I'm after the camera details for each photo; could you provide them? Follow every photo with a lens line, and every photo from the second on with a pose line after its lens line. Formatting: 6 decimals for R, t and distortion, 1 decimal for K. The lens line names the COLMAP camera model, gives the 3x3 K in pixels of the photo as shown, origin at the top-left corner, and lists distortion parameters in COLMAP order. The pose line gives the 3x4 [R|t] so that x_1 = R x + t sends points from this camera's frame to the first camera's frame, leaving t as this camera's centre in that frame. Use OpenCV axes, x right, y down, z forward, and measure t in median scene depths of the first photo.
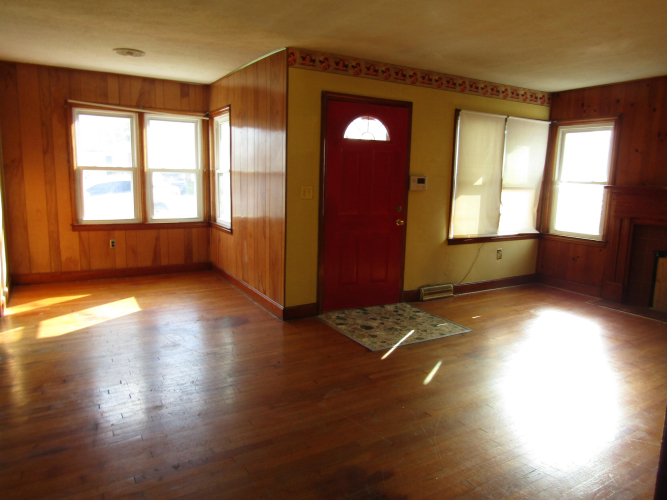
lens RADIAL K [[470.3, 0, 334.5], [0, 470.3, 254.1], [0, 0, 1]] dist [-0.015612, 0.002243]
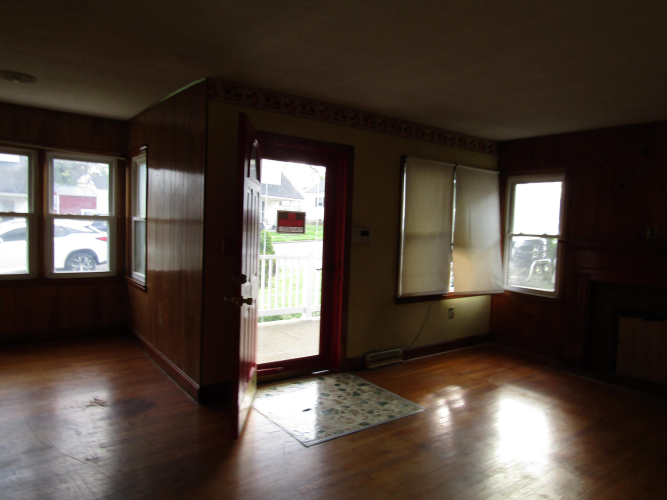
lens RADIAL K [[470.3, 0, 333.5], [0, 470.3, 252.5], [0, 0, 1]] dist [-0.015612, 0.002243]
pose [[0.994019, 0.005305, 0.109079, 0.028551], [0.005472, 0.995145, -0.098272, -0.032224], [-0.109071, 0.098281, 0.989163, 0.130209]]
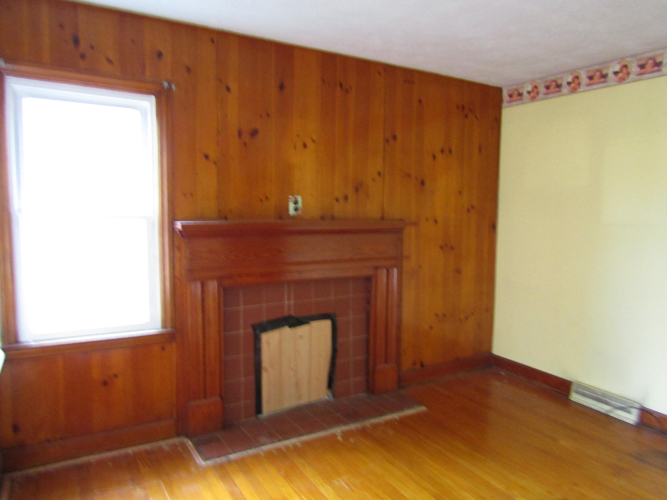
lens RADIAL K [[470.3, 0, 330.6], [0, 470.3, 255.0], [0, 0, 1]] dist [-0.015612, 0.002243]
pose [[0.007520, -0.115796, 0.993245, 0.086241], [0.149942, 0.982173, 0.113370, -0.150631], [-0.988666, 0.148077, 0.024748, 0.866857]]
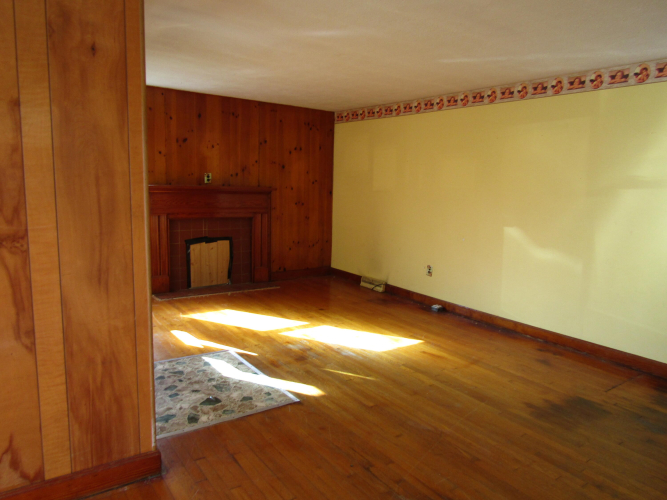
lens RADIAL K [[470.3, 0, 332.5], [0, 470.3, 257.4], [0, 0, 1]] dist [-0.015612, 0.002243]
pose [[-0.094412, -0.177179, 0.979640, -0.512950], [0.126161, 0.973972, 0.188313, -0.139881], [-0.987507, 0.141371, -0.069602, 0.719307]]
